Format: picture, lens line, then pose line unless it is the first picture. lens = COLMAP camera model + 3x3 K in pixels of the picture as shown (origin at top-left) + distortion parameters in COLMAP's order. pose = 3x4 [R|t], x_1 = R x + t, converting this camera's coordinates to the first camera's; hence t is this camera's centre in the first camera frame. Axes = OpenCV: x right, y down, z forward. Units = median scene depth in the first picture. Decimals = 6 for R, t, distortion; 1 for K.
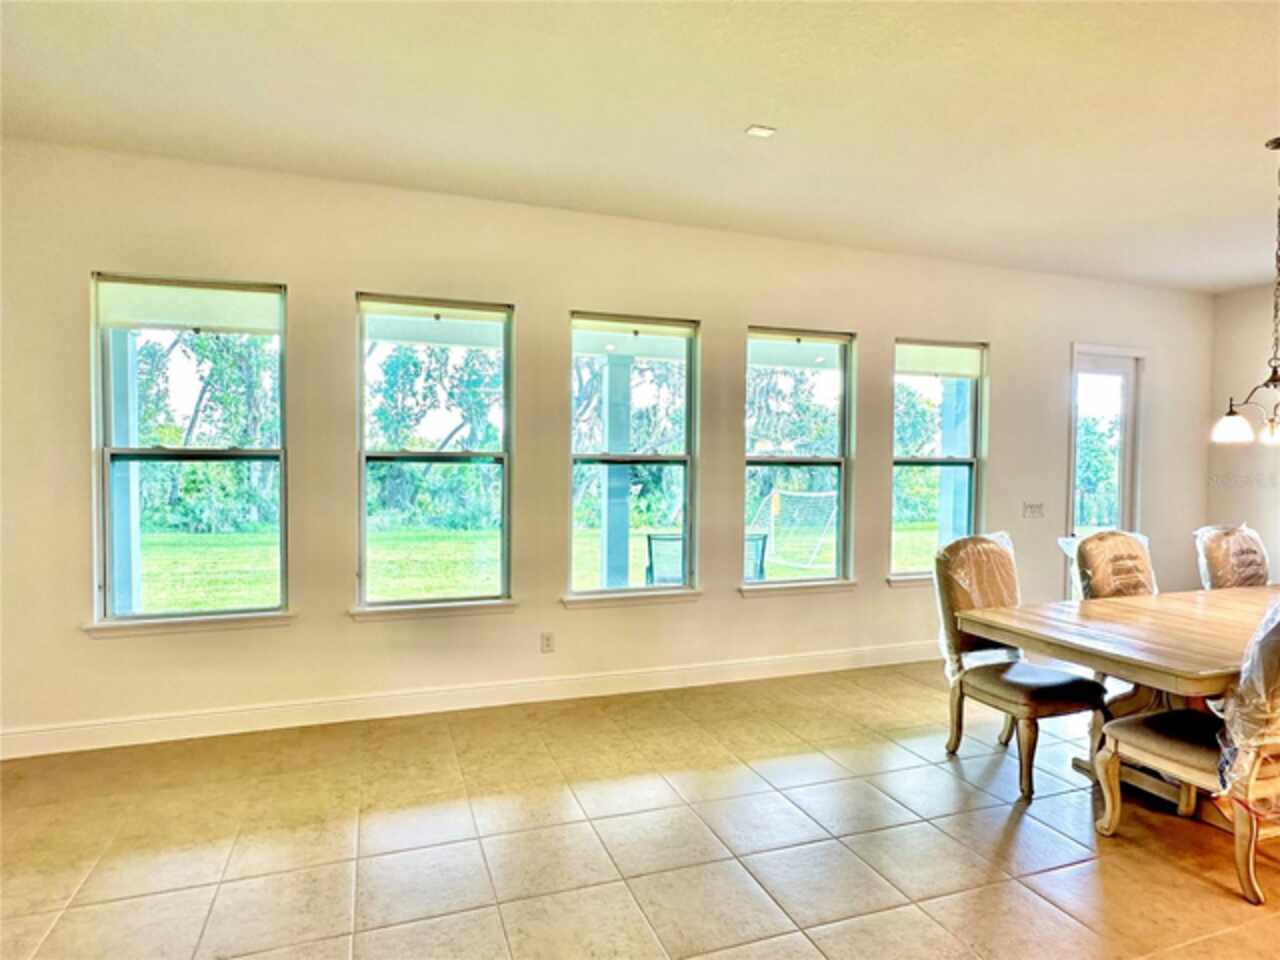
lens RADIAL K [[724.9, 0, 638.0], [0, 724.9, 485.5], [0, 0, 1]] dist [-0.003280, 0.001143]
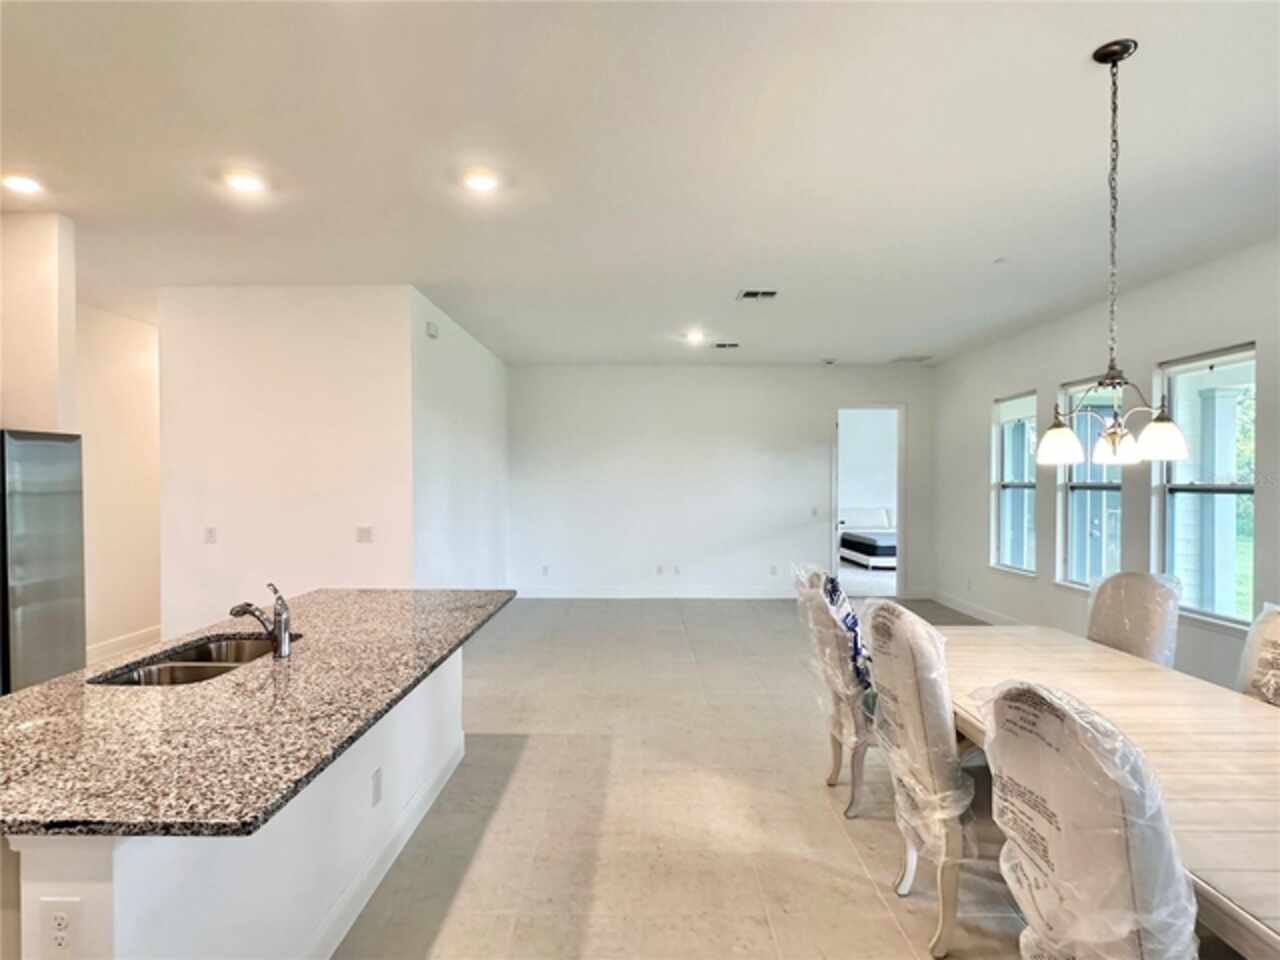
lens RADIAL K [[724.9, 0, 638.0], [0, 724.9, 485.5], [0, 0, 1]] dist [-0.003280, 0.001143]
pose [[-0.350762, -0.001531, -0.936463, 1.439783], [-0.039271, 0.999143, 0.013076, -0.024247], [0.935641, 0.041362, -0.350522, 0.681123]]
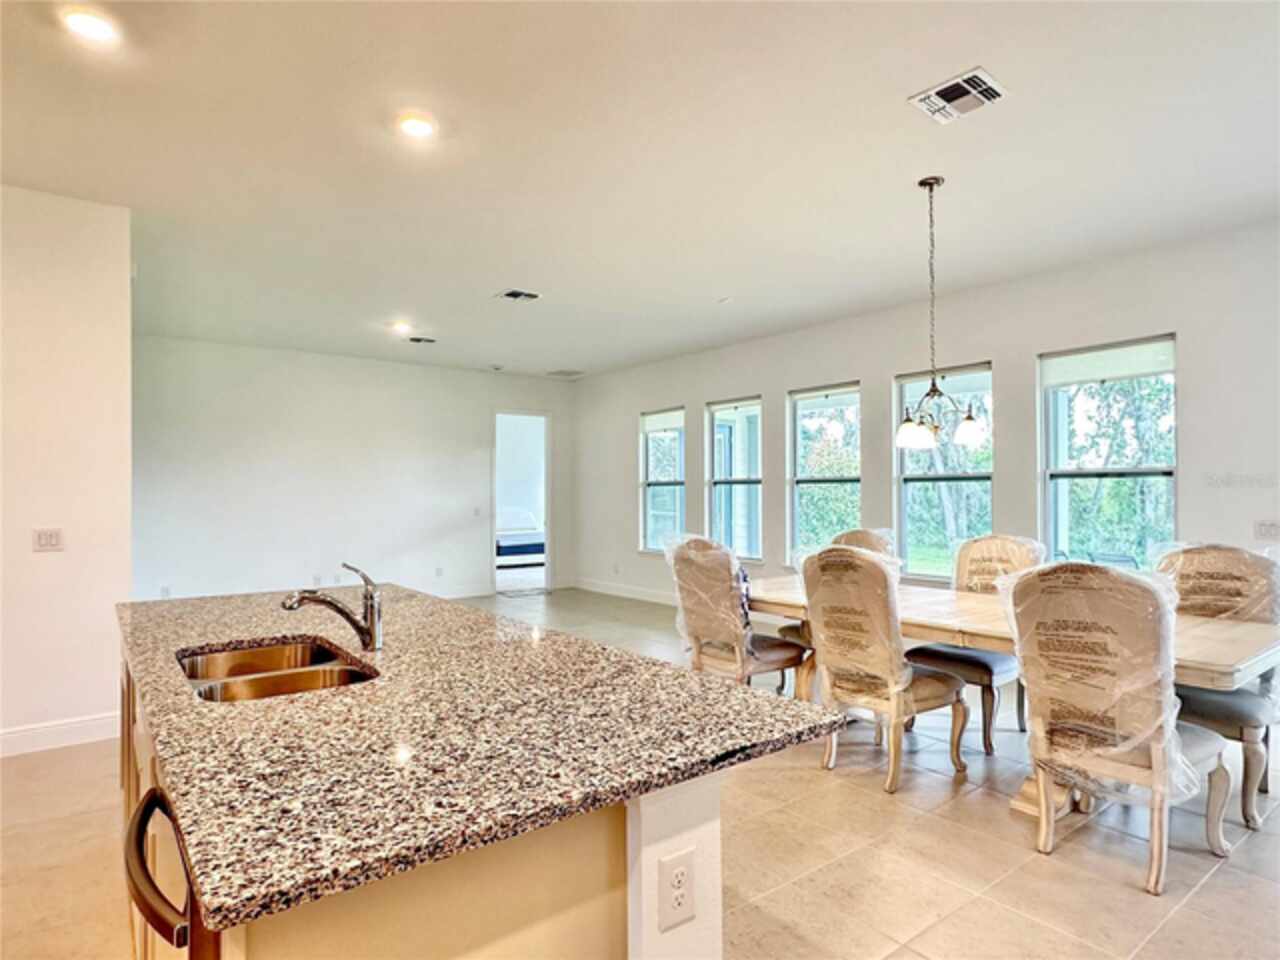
lens RADIAL K [[724.9, 0, 638.0], [0, 724.9, 485.5], [0, 0, 1]] dist [-0.003280, 0.001143]
pose [[0.299730, -0.020944, -0.953794, 1.509790], [-0.027832, 0.999142, -0.030686, 0.039000], [0.953618, 0.035743, 0.298890, 0.196025]]
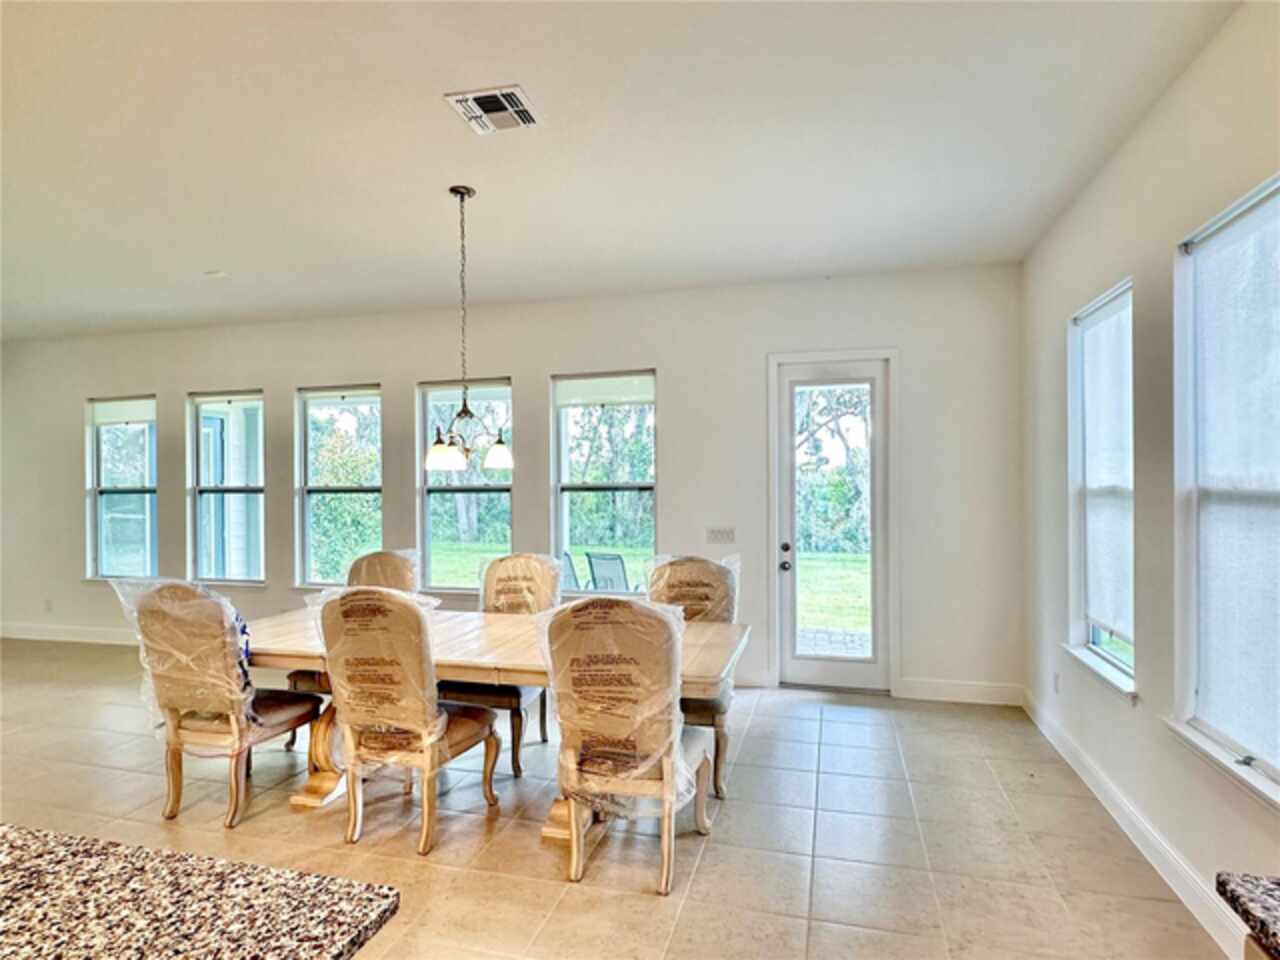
lens RADIAL K [[724.9, 0, 638.0], [0, 724.9, 485.5], [0, 0, 1]] dist [-0.003280, 0.001143]
pose [[0.814577, -0.012855, -0.579913, 1.426132], [-0.005797, 0.999524, -0.030300, -0.005077], [0.580027, 0.028044, 0.814114, 0.233703]]
